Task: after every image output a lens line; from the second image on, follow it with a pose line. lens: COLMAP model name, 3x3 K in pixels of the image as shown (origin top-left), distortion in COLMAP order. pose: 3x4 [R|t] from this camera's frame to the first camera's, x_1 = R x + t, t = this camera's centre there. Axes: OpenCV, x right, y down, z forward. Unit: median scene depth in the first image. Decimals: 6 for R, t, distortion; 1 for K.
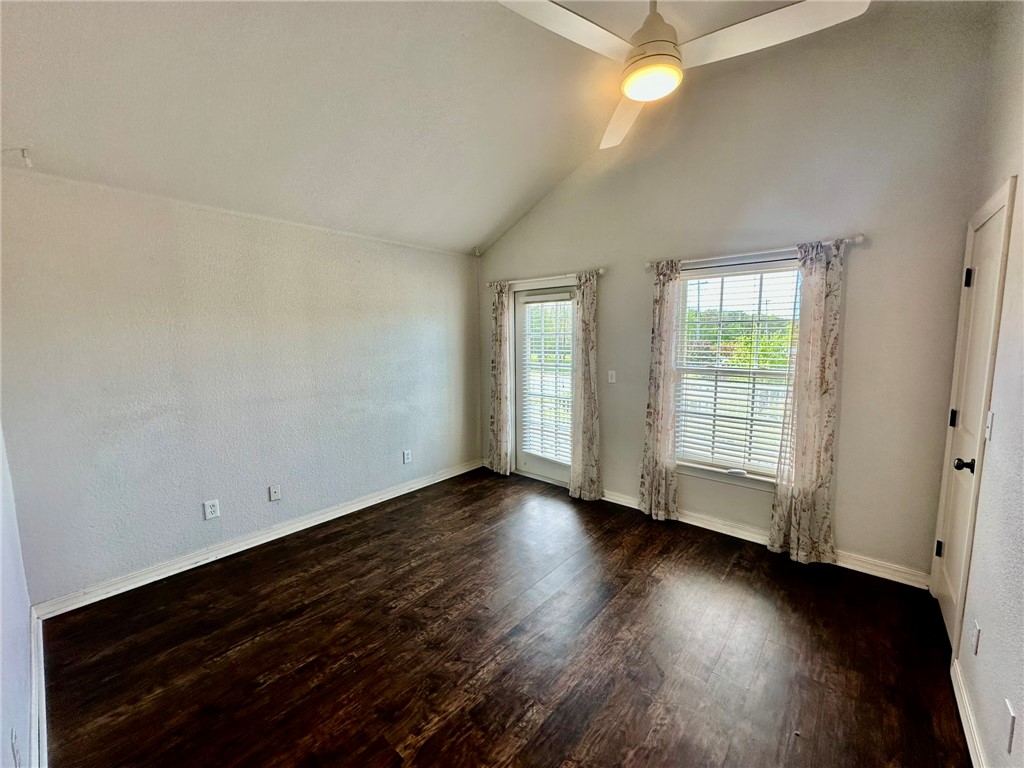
lens RADIAL K [[407.5, 0, 512.0], [0, 407.5, 384.0], [0, 0, 1]] dist [-0.001418, 0.000113]
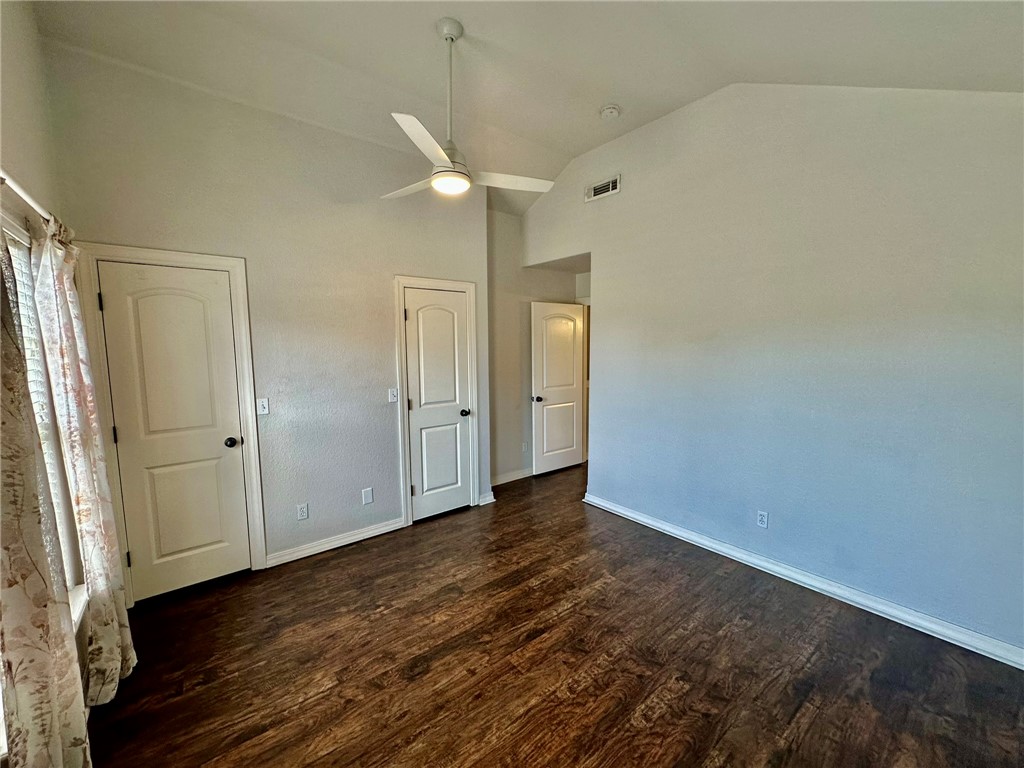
lens RADIAL K [[407.5, 0, 512.0], [0, 407.5, 384.0], [0, 0, 1]] dist [-0.001418, 0.000113]
pose [[-0.982583, -0.003454, 0.185793, -0.119921], [0.037117, 0.976031, 0.214444, -0.240613], [-0.182080, 0.217605, -0.958903, 1.873232]]
